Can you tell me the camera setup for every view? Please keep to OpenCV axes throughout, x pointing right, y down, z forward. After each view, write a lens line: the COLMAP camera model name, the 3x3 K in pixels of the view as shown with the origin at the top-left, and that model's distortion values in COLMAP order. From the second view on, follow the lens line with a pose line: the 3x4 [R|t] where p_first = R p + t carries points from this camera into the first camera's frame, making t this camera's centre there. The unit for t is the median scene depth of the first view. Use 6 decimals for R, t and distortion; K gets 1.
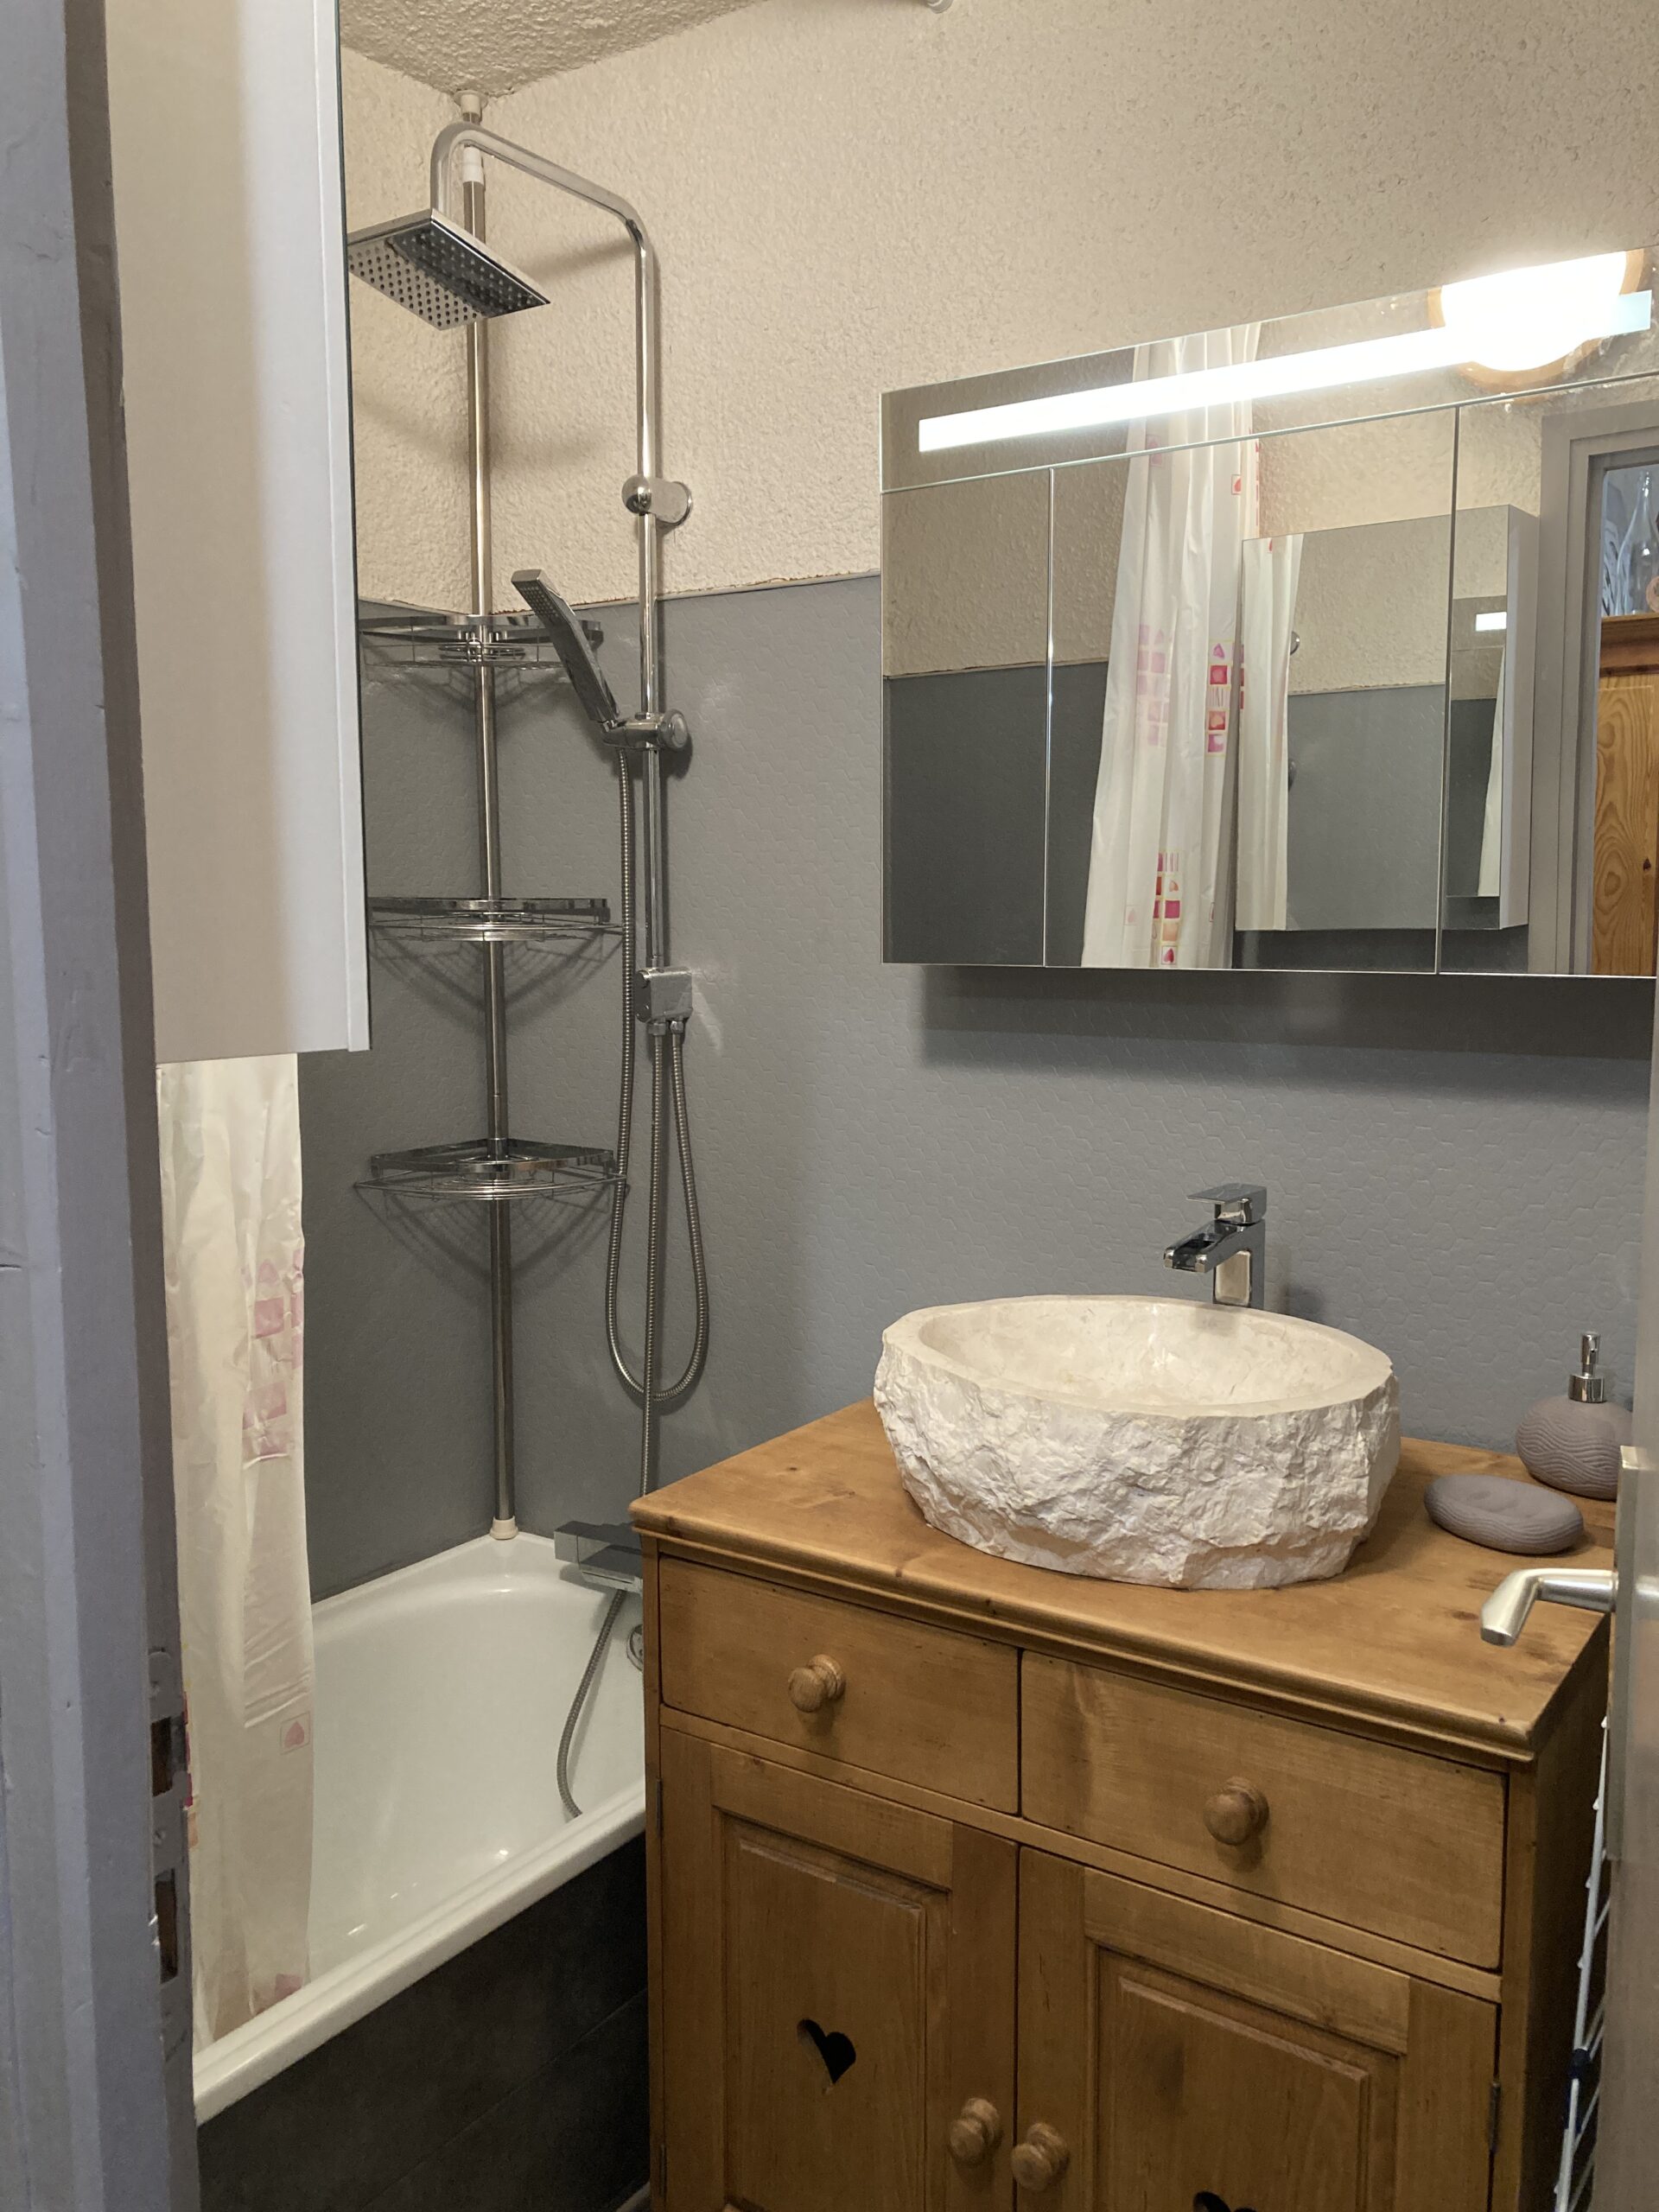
lens RADIAL K [[1771.7, 0, 828.5], [0, 1771.7, 1106.4], [0, 0, 1]] dist [0.035296, -0.040040]
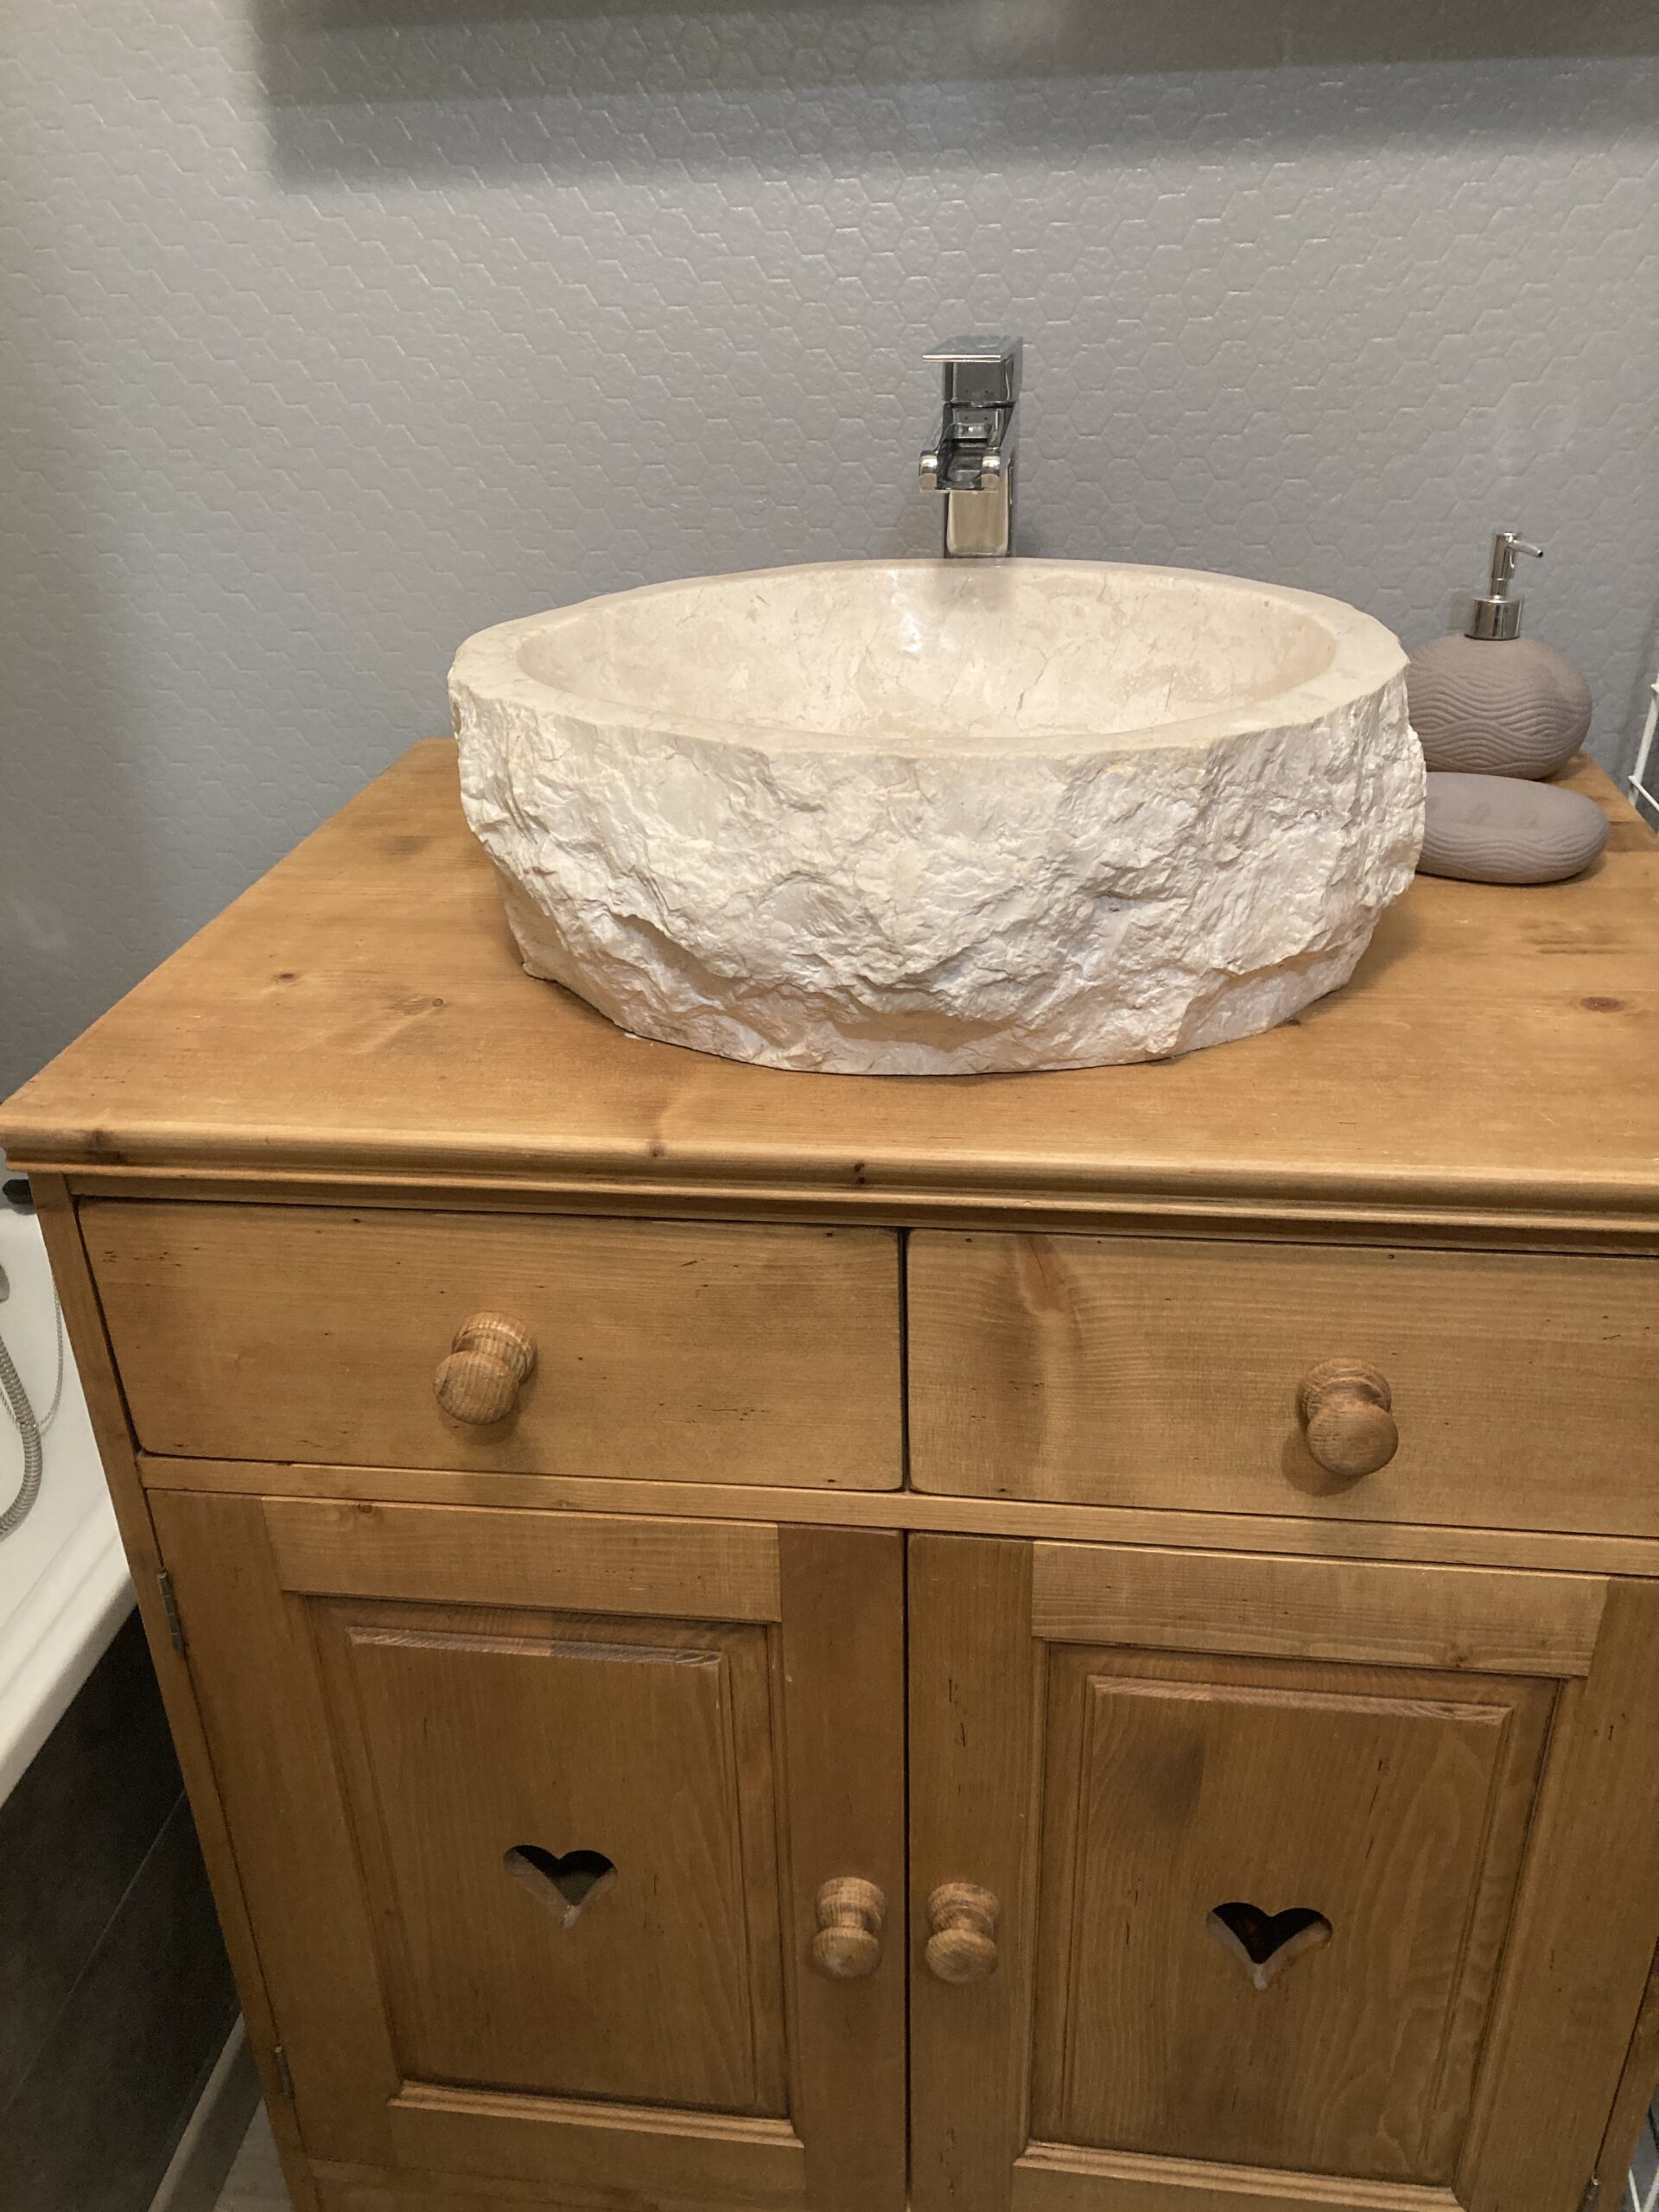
lens RADIAL K [[1771.7, 0, 772.9], [0, 1771.7, 1098.2], [0, 0, 1]] dist [0.035296, -0.040040]
pose [[0.892518, -0.229498, 0.388254, -0.122043], [0.084021, 0.930391, 0.356810, 0.074178], [-0.443116, -0.285838, 0.849673, 0.567722]]
